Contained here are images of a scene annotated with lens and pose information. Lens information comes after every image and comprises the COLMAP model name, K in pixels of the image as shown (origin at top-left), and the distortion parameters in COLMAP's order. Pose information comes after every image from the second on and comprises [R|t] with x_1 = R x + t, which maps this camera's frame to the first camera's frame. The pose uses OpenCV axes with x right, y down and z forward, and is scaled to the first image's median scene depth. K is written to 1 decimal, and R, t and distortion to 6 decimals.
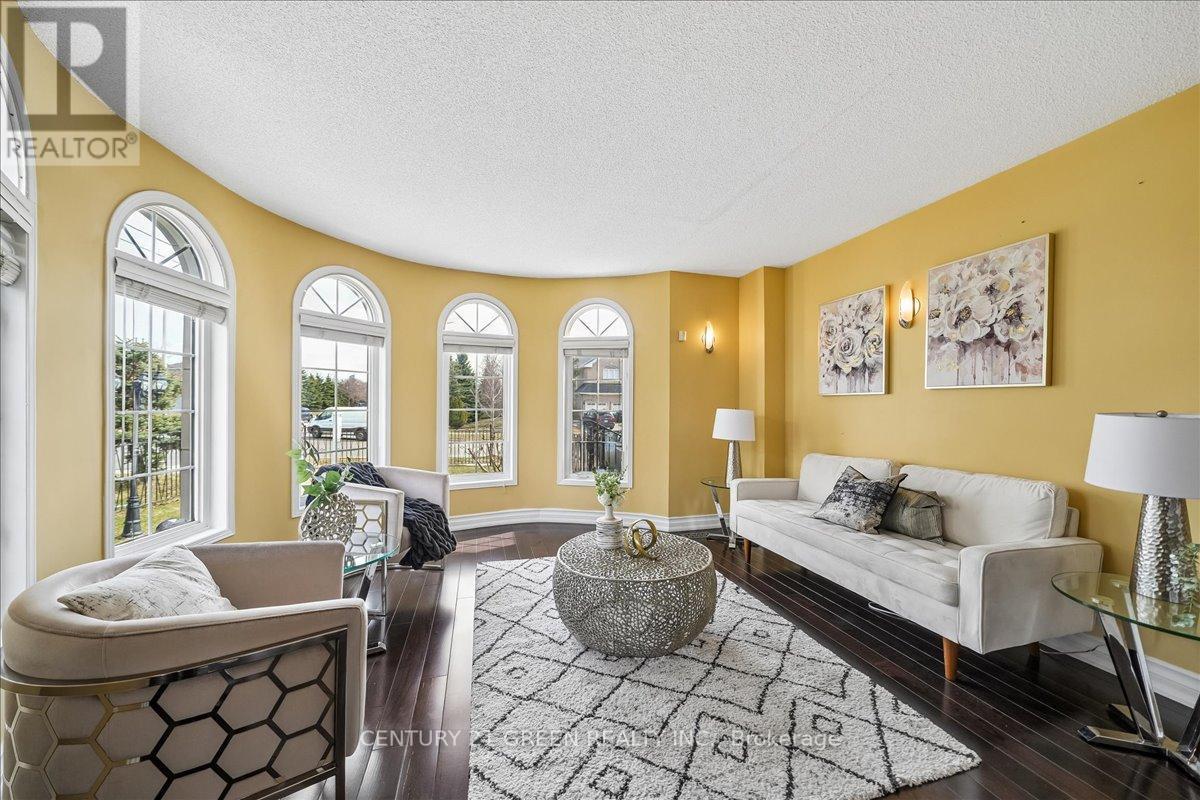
lens RADIAL K [[409.3, 0, 594.3], [0, 409.3, 408.2], [0, 0, 1]] dist [-0.005681, 0.000009]
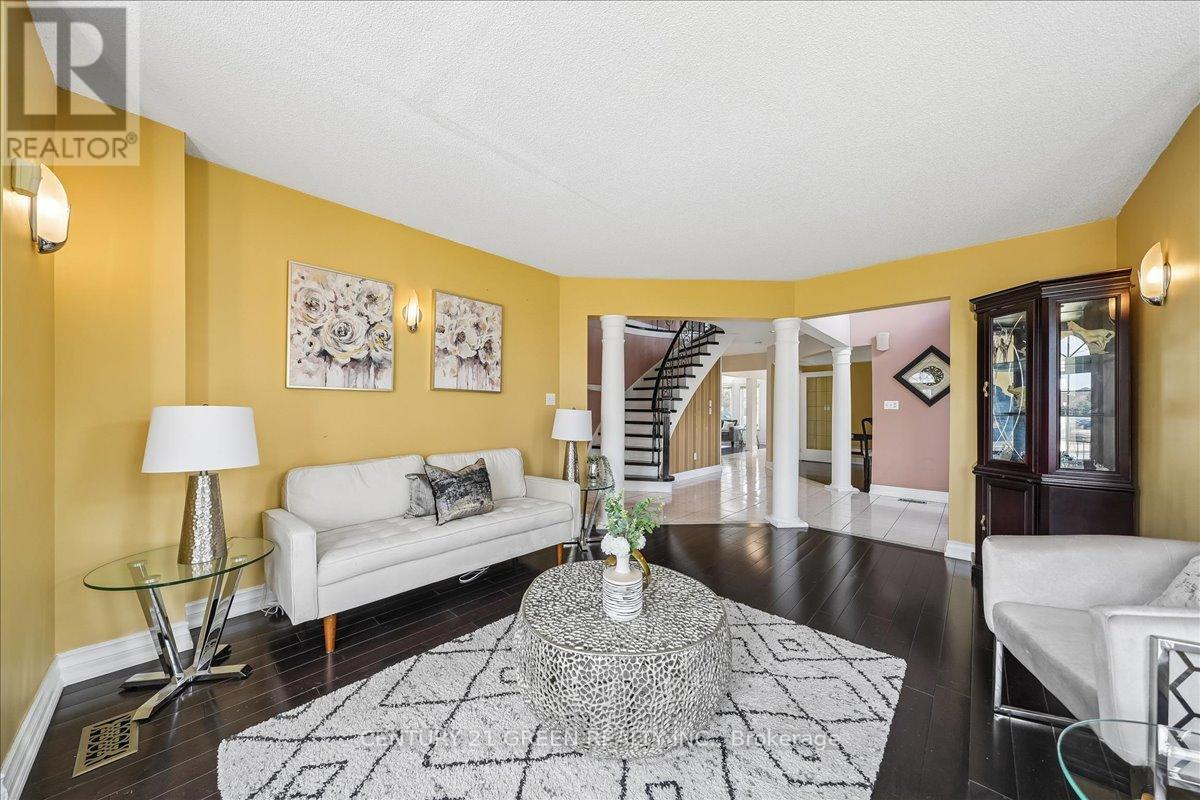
lens RADIAL K [[409.3, 0, 593.0], [0, 409.3, 407.0], [0, 0, 1]] dist [-0.005681, 0.000009]
pose [[-0.510949, -0.004283, 0.859600, -0.392812], [-0.008165, 0.999967, 0.000129, -0.000770], [-0.859572, -0.006953, -0.510967, 1.058385]]
